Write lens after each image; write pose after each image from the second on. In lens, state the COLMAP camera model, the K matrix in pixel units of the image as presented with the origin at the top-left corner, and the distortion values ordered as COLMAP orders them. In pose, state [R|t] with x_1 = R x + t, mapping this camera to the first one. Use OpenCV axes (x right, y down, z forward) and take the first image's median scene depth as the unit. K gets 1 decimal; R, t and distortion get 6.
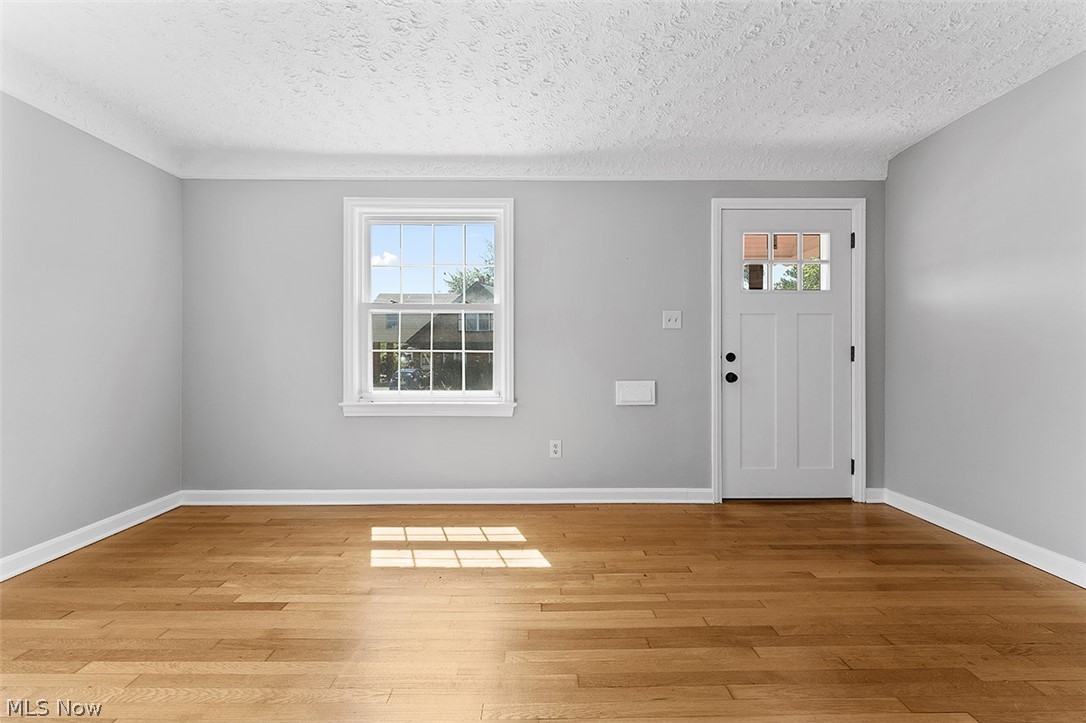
lens RADIAL K [[437.1, 0, 544.2], [0, 437.1, 356.7], [0, 0, 1]] dist [0.000705, -0.000071]
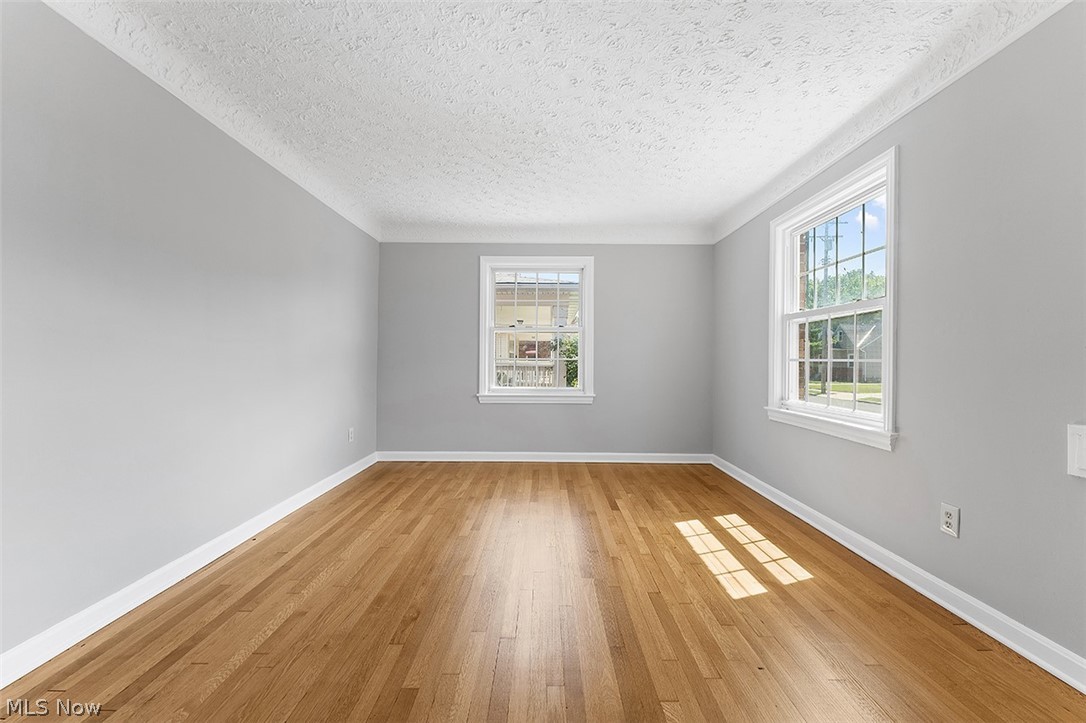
lens RADIAL K [[437.1, 0, 542.3], [0, 437.1, 363.0], [0, 0, 1]] dist [0.000705, -0.000071]
pose [[-0.016569, 0.005265, -0.999849, 0.676853], [-0.022629, 0.999728, 0.005639, 0.000958], [0.999607, 0.022719, -0.016445, 0.453819]]
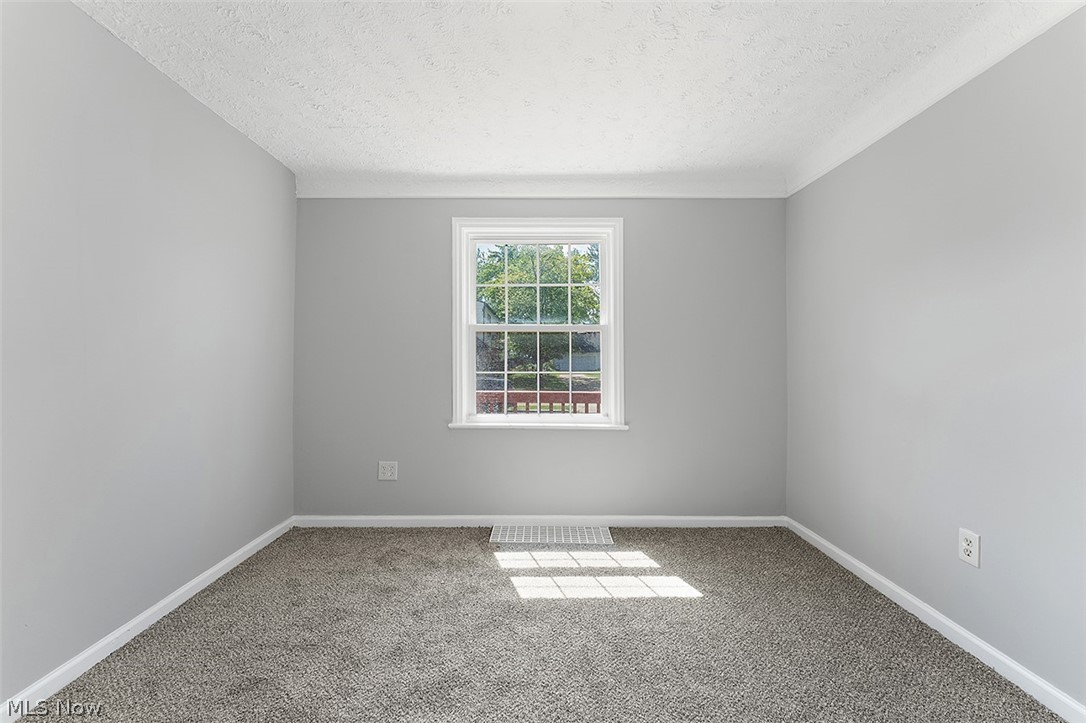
lens RADIAL K [[437.1, 0, 541.4], [0, 437.1, 370.9], [0, 0, 1]] dist [0.000705, -0.000071]
pose [[0.999982, -0.000969, -0.005983, -0.254940], [0.000848, 0.999796, -0.020188, 0.003835], [0.006002, 0.020182, 0.999778, 0.015488]]
